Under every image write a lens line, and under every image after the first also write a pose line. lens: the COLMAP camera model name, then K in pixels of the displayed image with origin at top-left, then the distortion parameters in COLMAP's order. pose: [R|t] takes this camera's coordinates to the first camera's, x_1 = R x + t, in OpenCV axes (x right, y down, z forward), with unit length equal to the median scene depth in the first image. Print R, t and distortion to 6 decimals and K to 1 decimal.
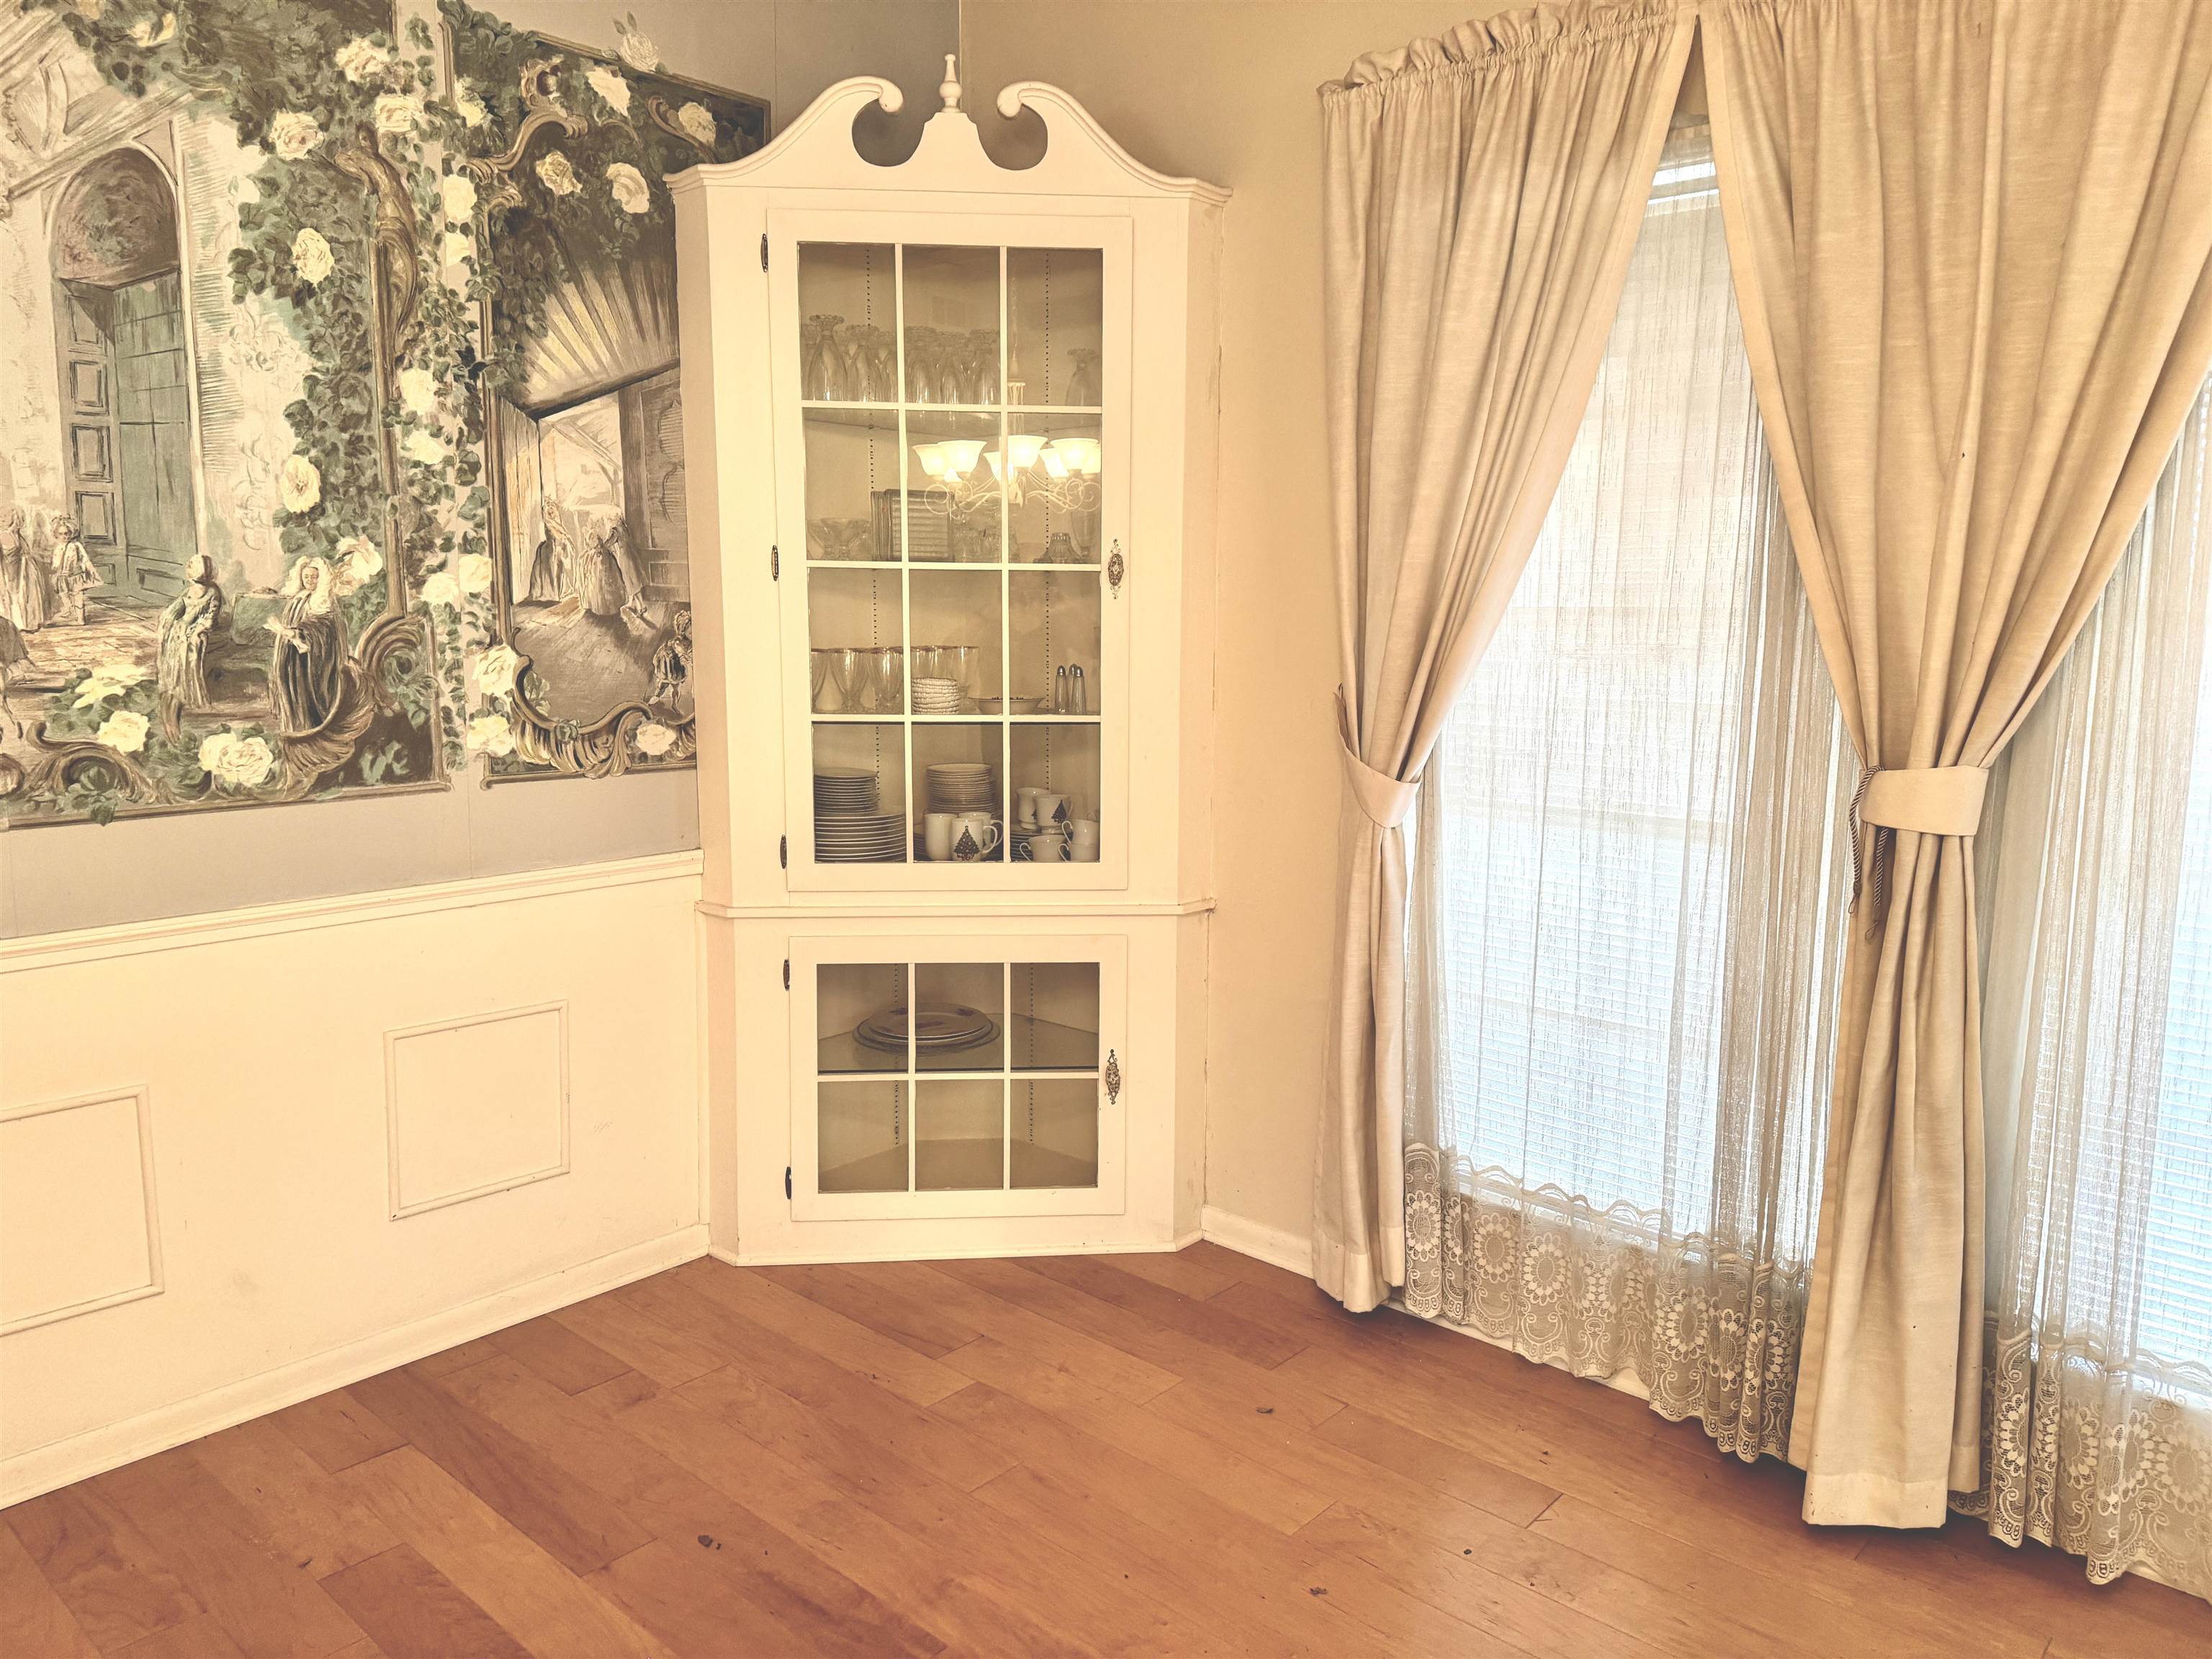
lens RADIAL K [[1533.6, 0, 1106.6], [0, 1533.6, 820.1], [0, 0, 1]] dist [0.118509, -0.166557]
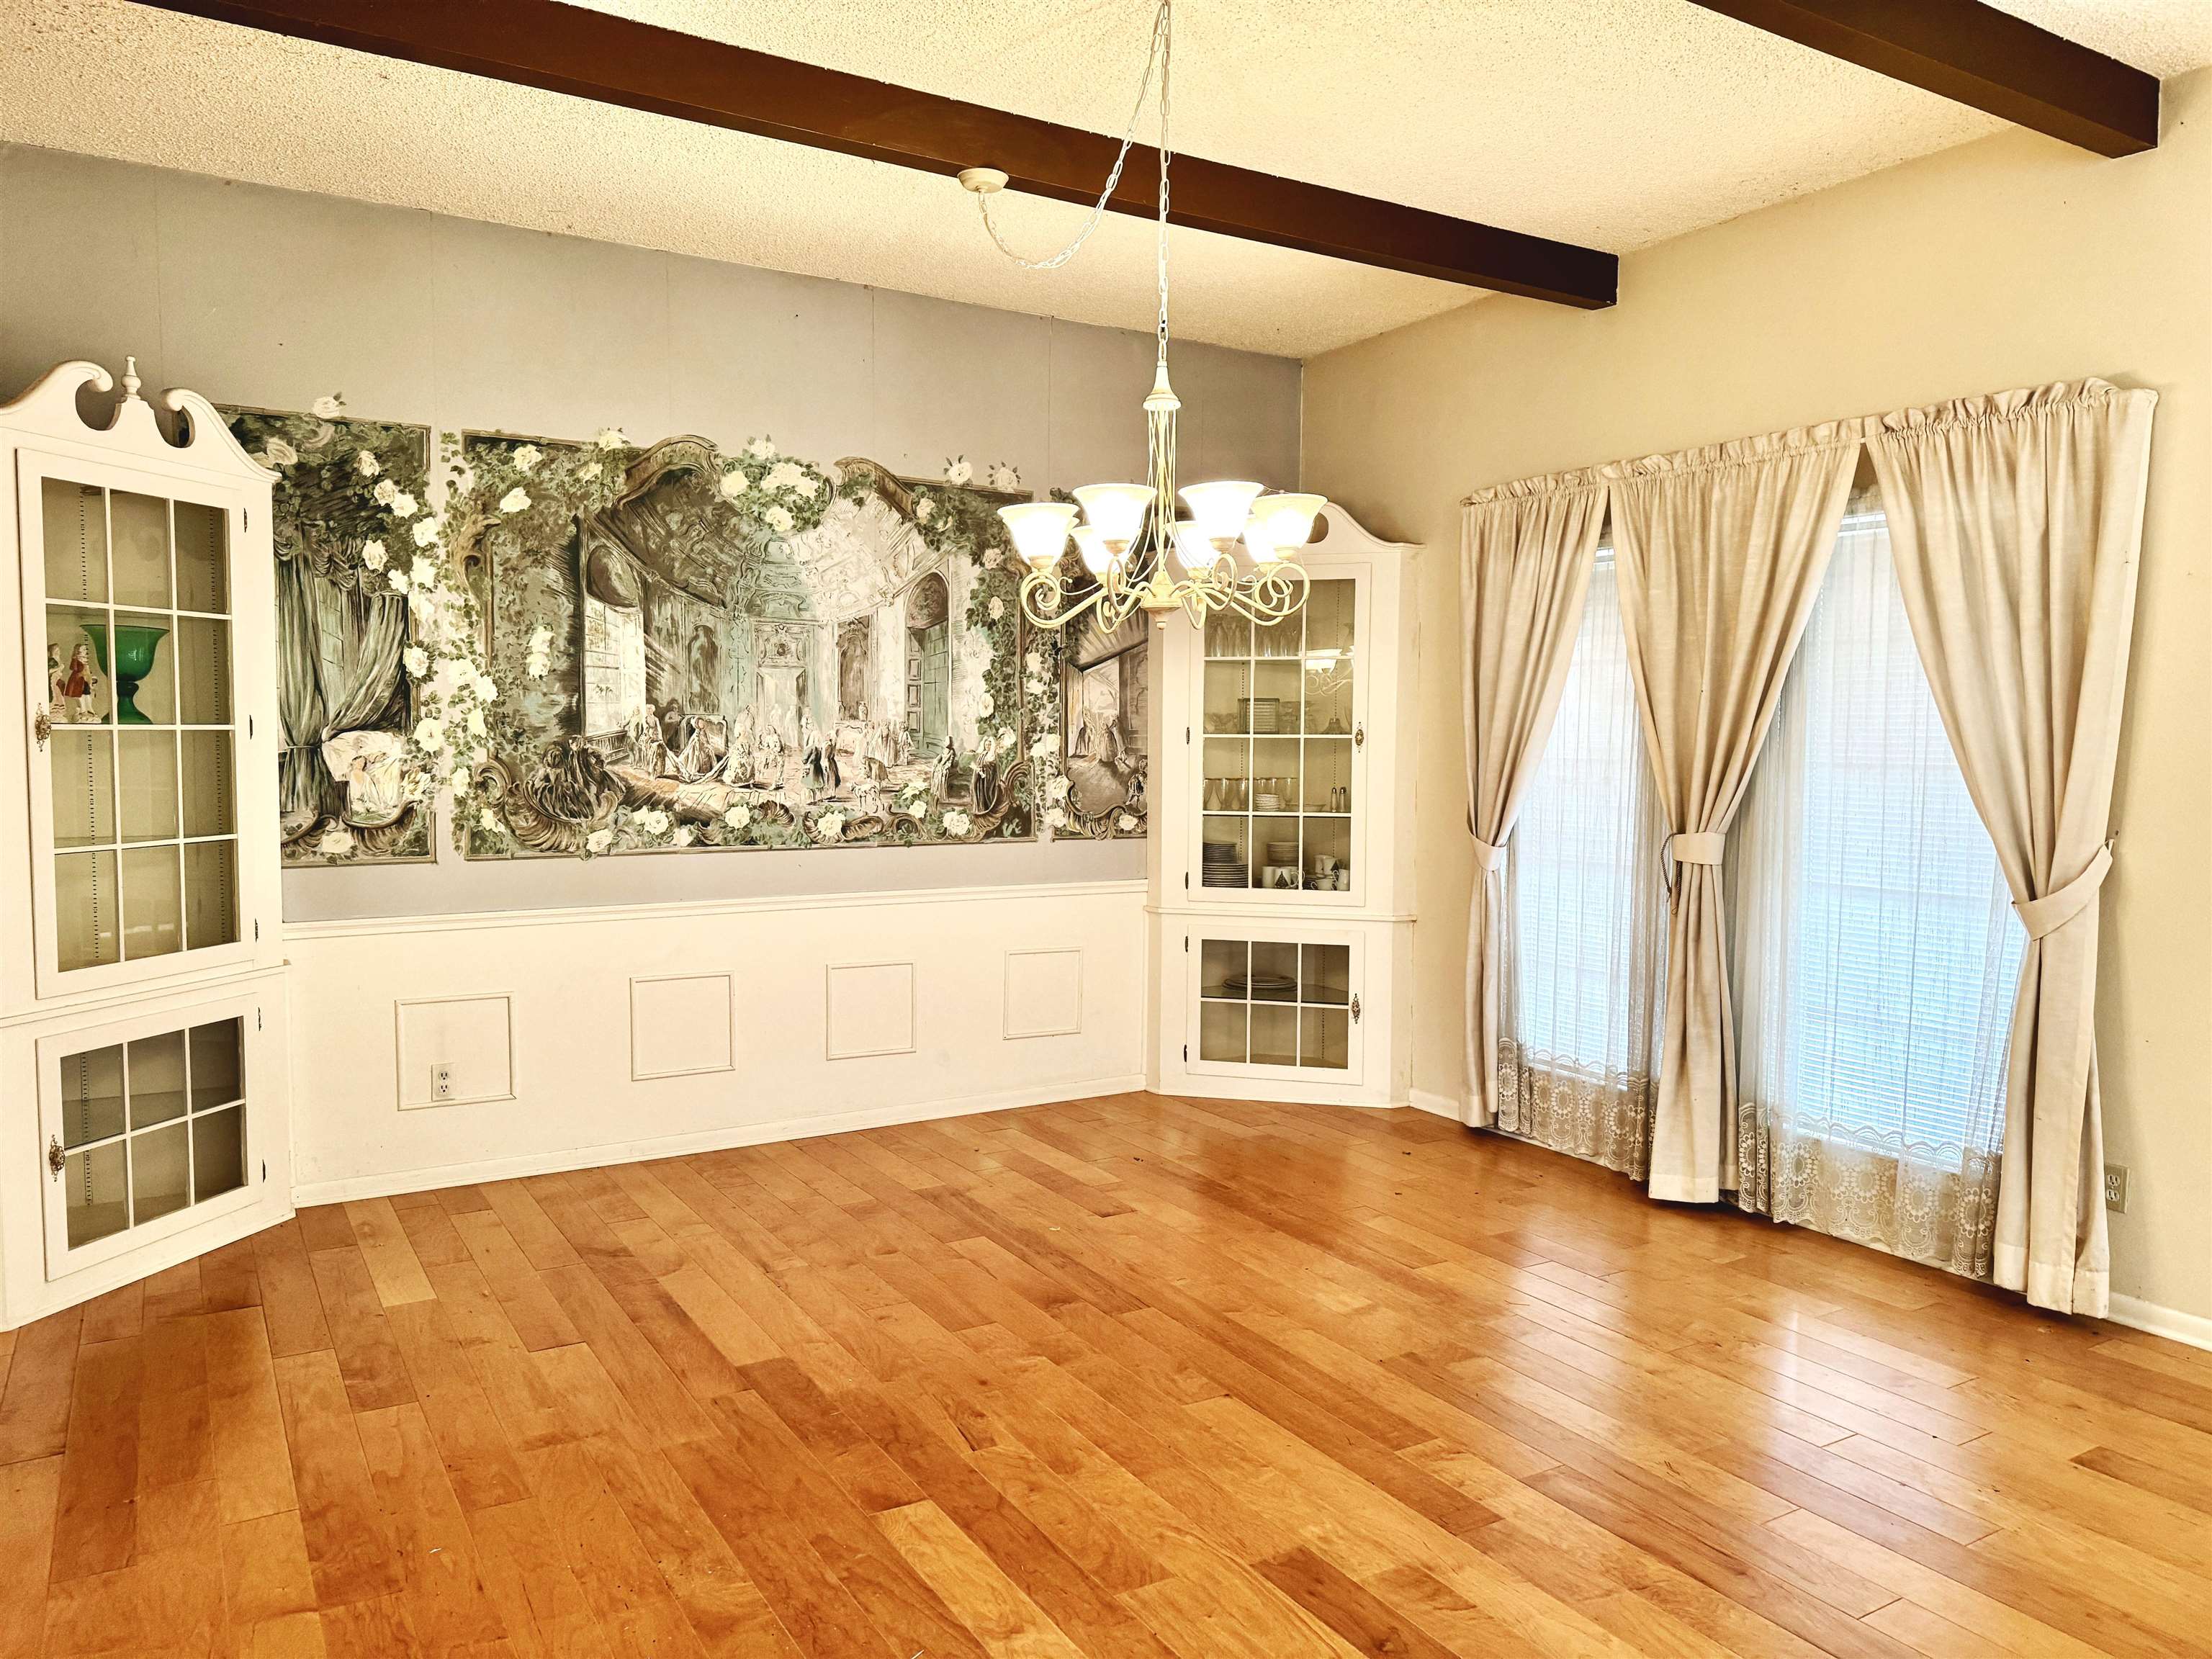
lens RADIAL K [[1533.6, 0, 1106.6], [0, 1533.6, 820.1], [0, 0, 1]] dist [0.118509, -0.166557]
pose [[0.955226, 0.013595, -0.295564, 0.292538], [-0.042126, 0.995016, -0.090378, 0.135543], [0.292863, 0.098782, 0.951038, -0.975610]]
